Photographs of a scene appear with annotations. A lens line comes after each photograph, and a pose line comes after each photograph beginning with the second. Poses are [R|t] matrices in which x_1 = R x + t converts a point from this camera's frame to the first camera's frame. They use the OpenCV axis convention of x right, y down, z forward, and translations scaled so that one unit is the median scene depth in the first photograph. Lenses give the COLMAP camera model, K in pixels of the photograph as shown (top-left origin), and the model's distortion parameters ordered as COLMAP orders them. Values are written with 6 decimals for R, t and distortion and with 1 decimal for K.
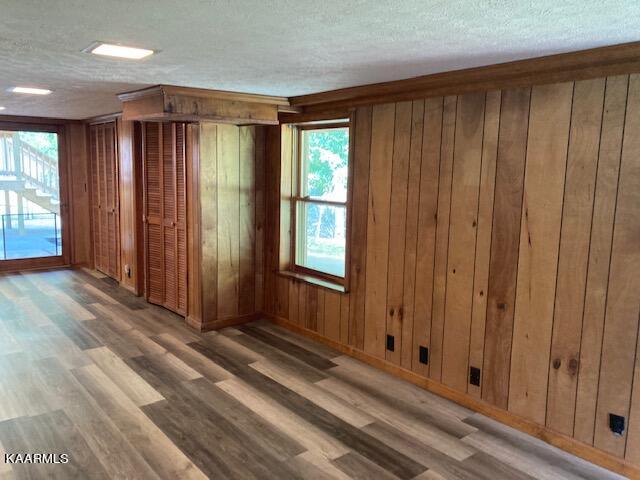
lens RADIAL K [[526.9, 0, 302.1], [0, 526.9, 234.3], [0, 0, 1]] dist [0.065083, -0.085373]
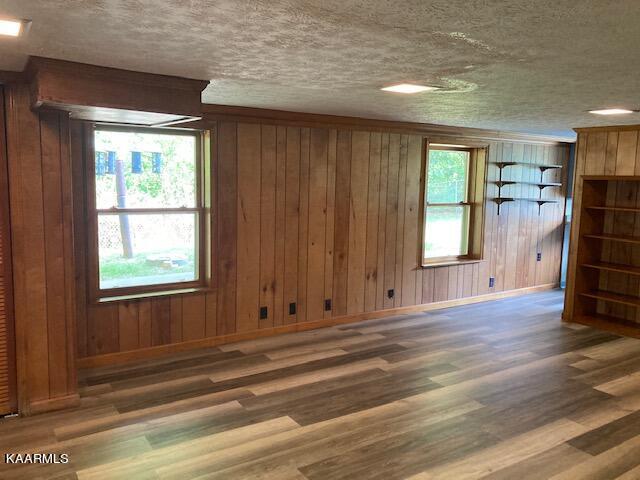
lens RADIAL K [[526.9, 0, 324.8], [0, 526.9, 234.5], [0, 0, 1]] dist [0.065083, -0.085373]
pose [[0.085745, -0.130185, 0.987775, -1.184175], [0.112181, 0.986383, 0.120263, -0.132173], [-0.989981, 0.100498, 0.099182, 0.801366]]
